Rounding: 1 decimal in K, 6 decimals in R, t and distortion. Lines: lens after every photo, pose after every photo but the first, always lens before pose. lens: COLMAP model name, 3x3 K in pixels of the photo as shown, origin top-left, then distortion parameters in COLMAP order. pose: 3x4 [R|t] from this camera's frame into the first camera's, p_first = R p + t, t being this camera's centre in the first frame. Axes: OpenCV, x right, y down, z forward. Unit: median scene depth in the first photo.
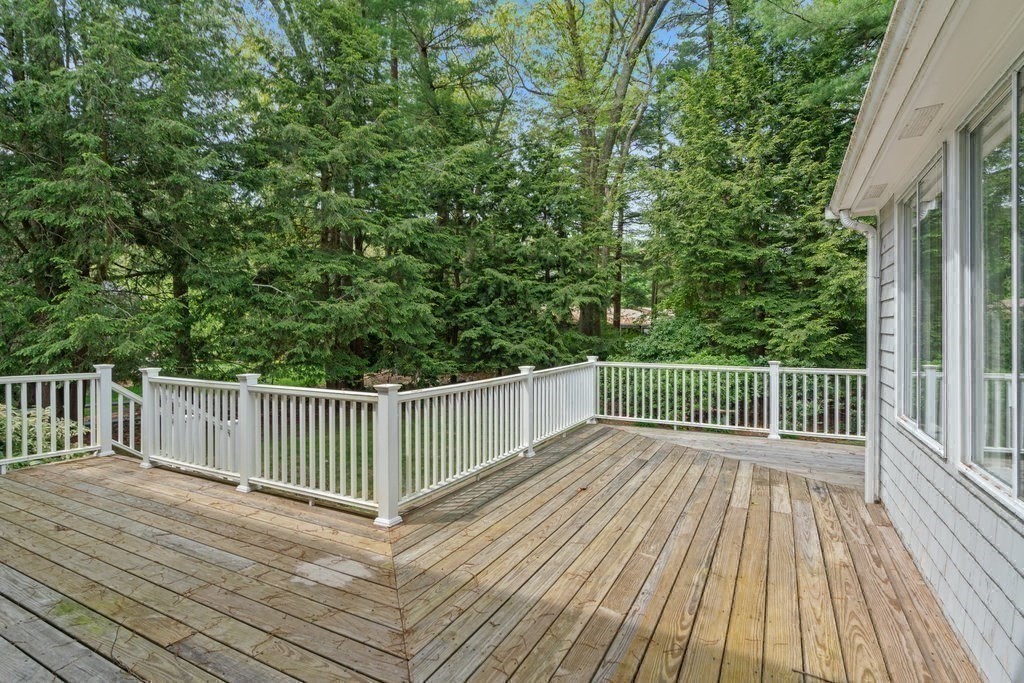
lens RADIAL K [[498.1, 0, 506.2], [0, 498.1, 336.1], [0, 0, 1]] dist [0.003026, 0.002797]
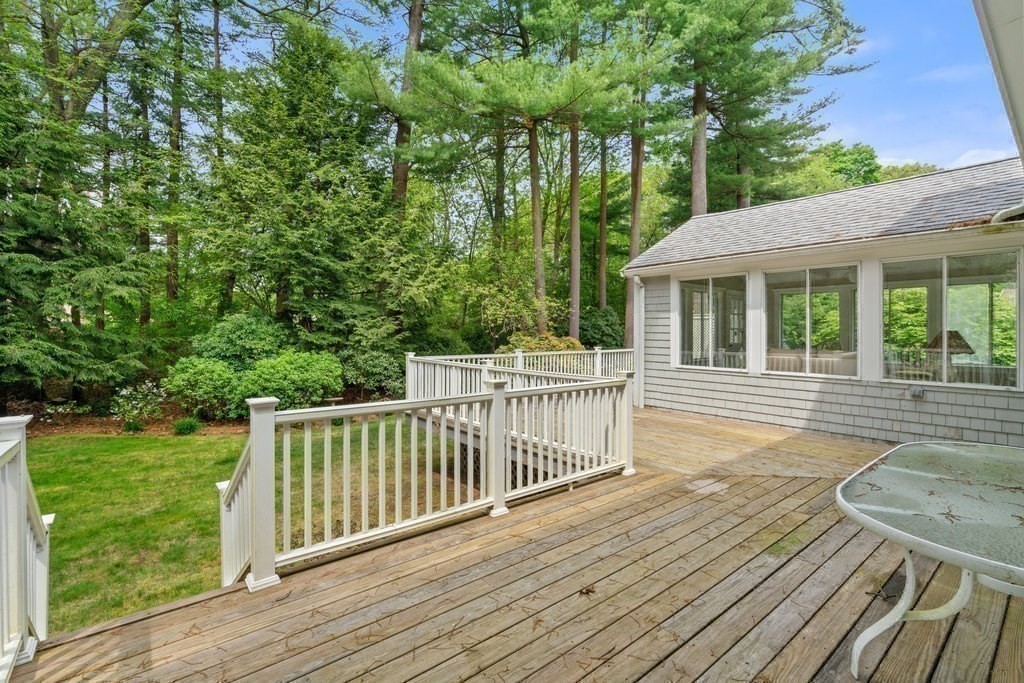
lens RADIAL K [[470.5, 0, 503.9], [0, 470.5, 337.6], [0, 0, 1]] dist [-0.007357, 0.003570]
pose [[0.382579, -0.012552, 0.923837, -1.485662], [0.005037, 0.999921, 0.011500, -0.008063], [-0.923909, 0.000254, 0.382612, 0.789654]]
